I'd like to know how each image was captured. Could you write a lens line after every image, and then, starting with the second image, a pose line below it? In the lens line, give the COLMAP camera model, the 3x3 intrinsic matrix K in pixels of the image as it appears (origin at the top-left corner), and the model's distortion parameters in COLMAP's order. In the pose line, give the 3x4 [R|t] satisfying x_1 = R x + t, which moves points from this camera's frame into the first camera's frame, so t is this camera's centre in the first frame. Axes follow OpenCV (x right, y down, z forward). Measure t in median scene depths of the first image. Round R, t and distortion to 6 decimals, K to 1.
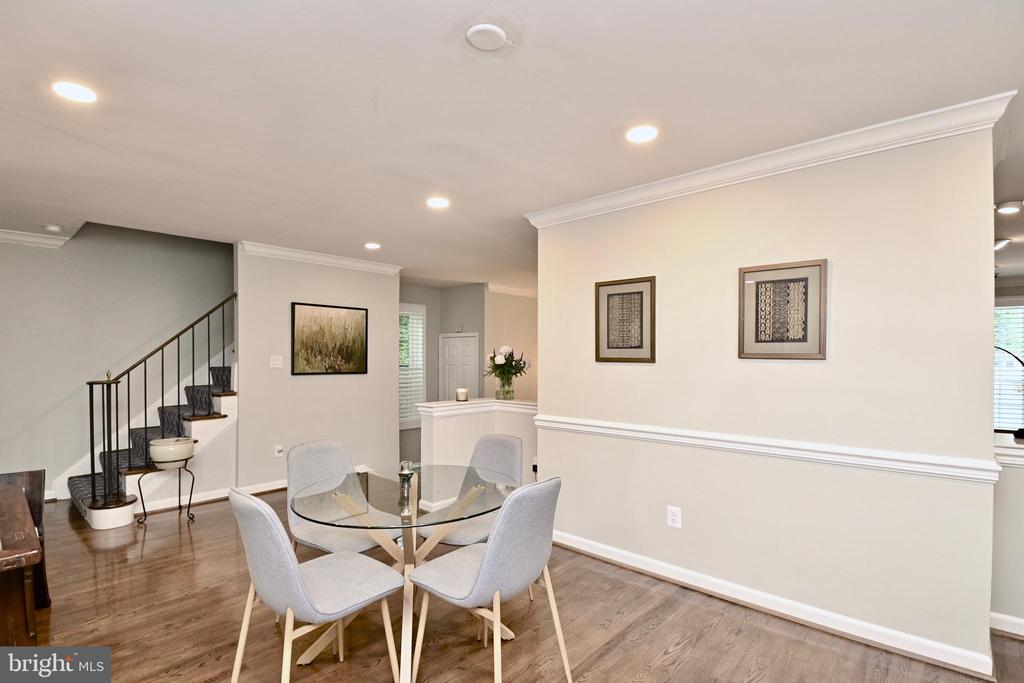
lens RADIAL K [[491.5, 0, 518.9], [0, 491.5, 356.5], [0, 0, 1]] dist [0.020542, -0.026403]
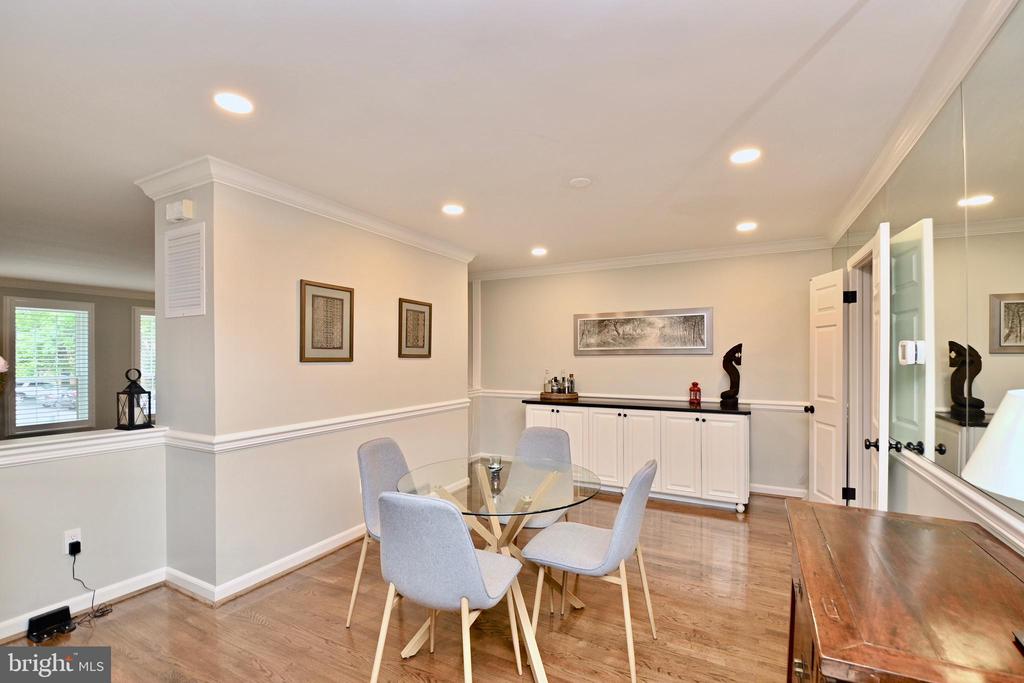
lens RADIAL K [[434.2, 0, 527.9], [0, 434.2, 353.3], [0, 0, 1]] dist [-0.002847, -0.000310]
pose [[-0.262093, 0.006063, 0.965024, -0.820407], [0.001835, 0.999982, -0.005785, -0.000743], [-0.965041, 0.000254, -0.262099, 0.844600]]
